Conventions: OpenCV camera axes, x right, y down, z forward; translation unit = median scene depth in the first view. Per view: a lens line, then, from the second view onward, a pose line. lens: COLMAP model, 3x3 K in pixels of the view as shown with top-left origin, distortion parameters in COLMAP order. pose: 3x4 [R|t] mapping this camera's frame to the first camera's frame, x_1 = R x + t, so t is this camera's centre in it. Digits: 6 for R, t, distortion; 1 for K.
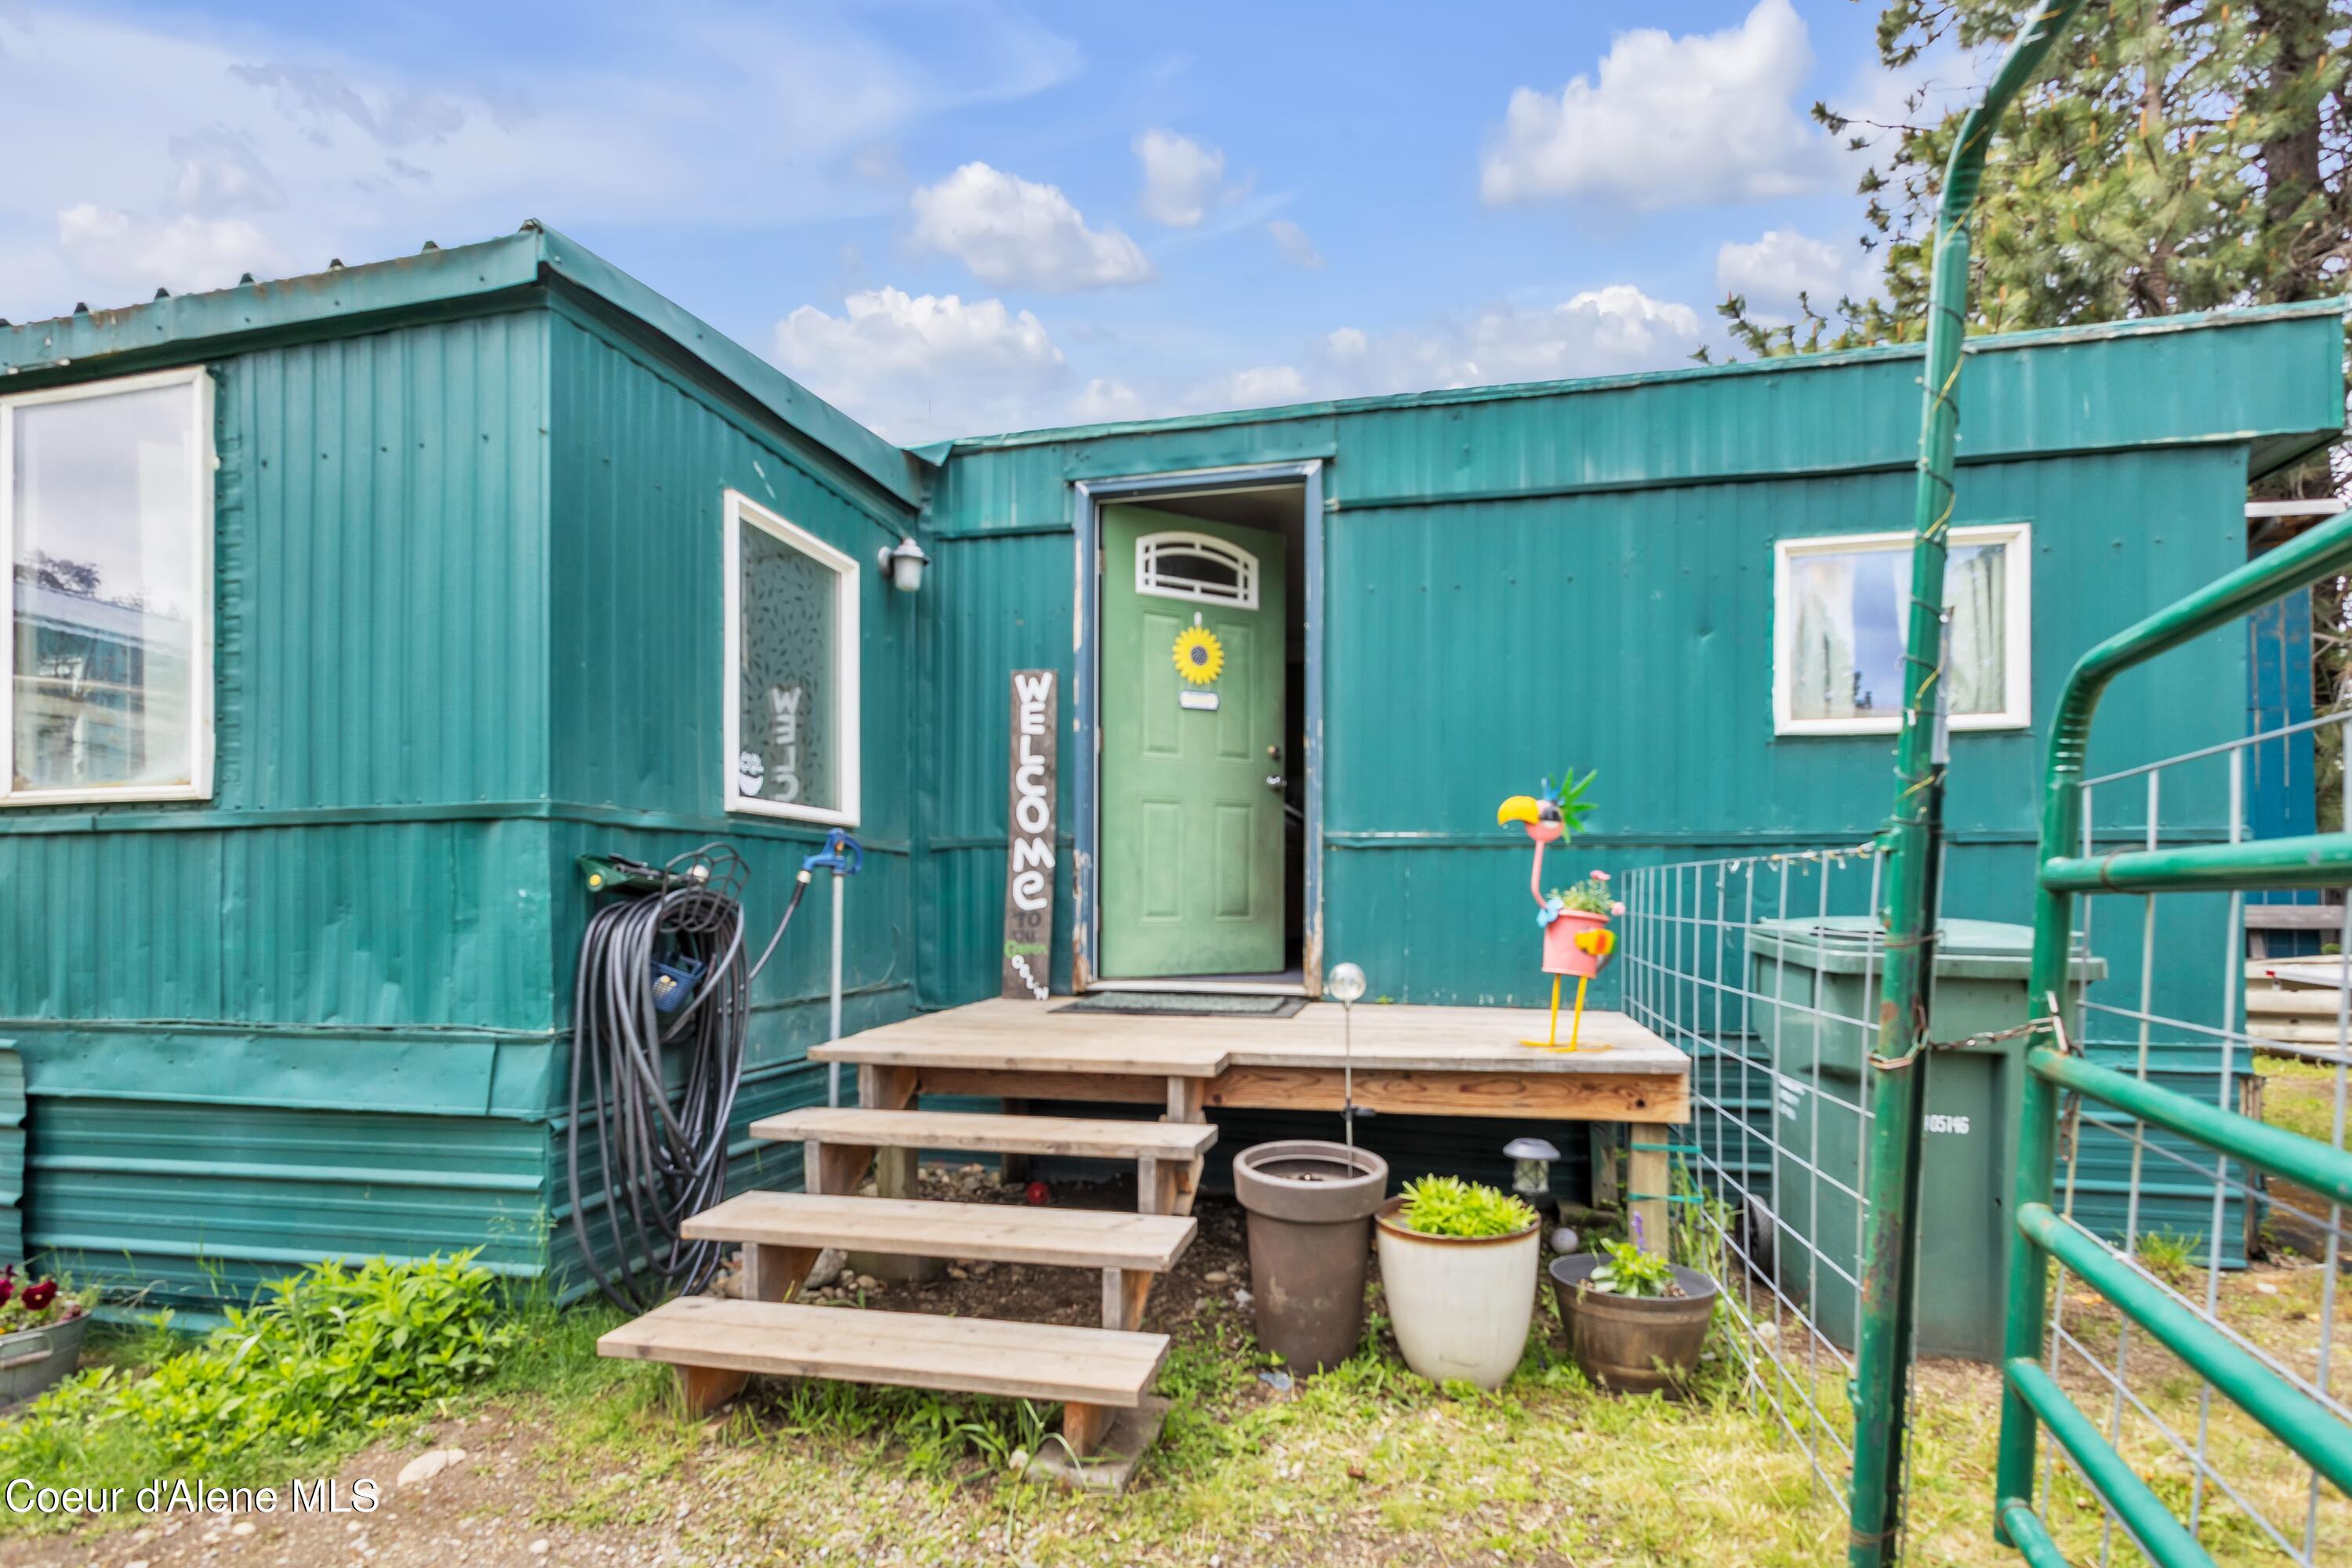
lens RADIAL K [[1095.3, 0, 1169.8], [0, 1095.3, 870.8], [0, 0, 1]] dist [0.009772, -0.000055]
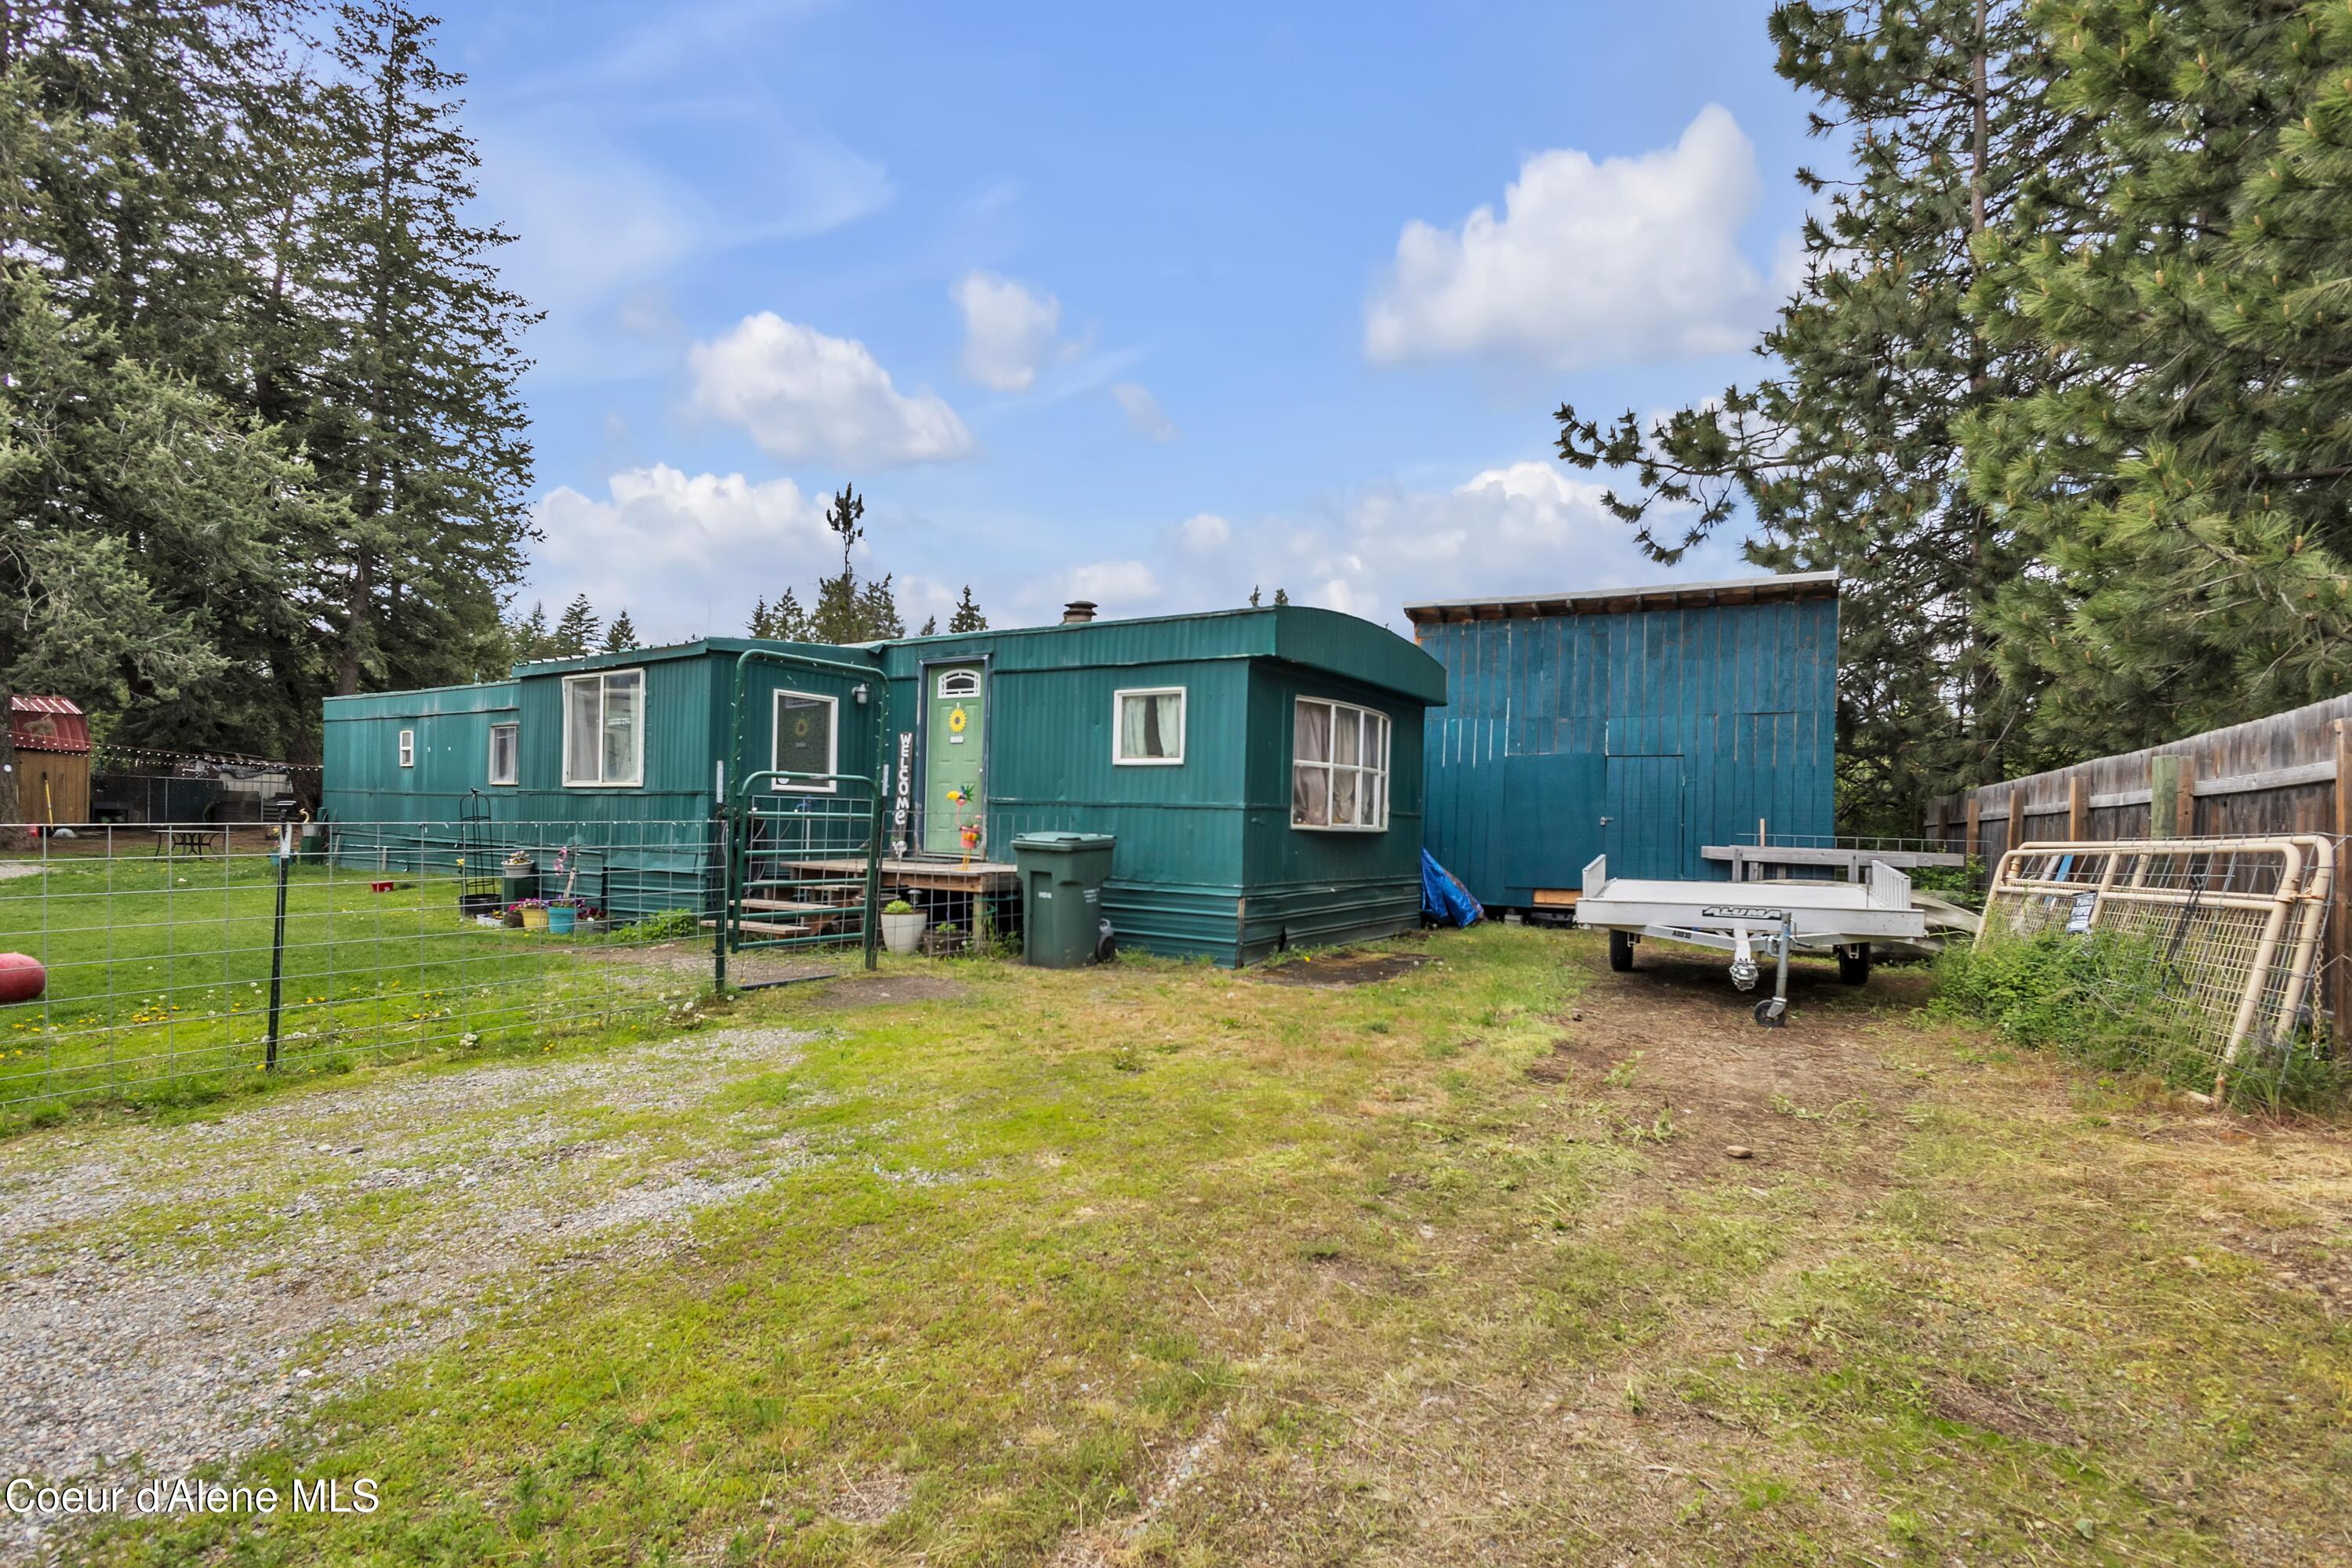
lens RADIAL K [[1097.4, 0, 1171.1], [0, 1097.4, 778.8], [0, 0, 1]] dist [0.000655, -0.000092]
pose [[0.939470, 0.009586, -0.342497, 1.472812], [-0.016302, 0.999727, -0.016737, -0.043794], [0.342243, 0.021307, 0.939370, -1.322396]]
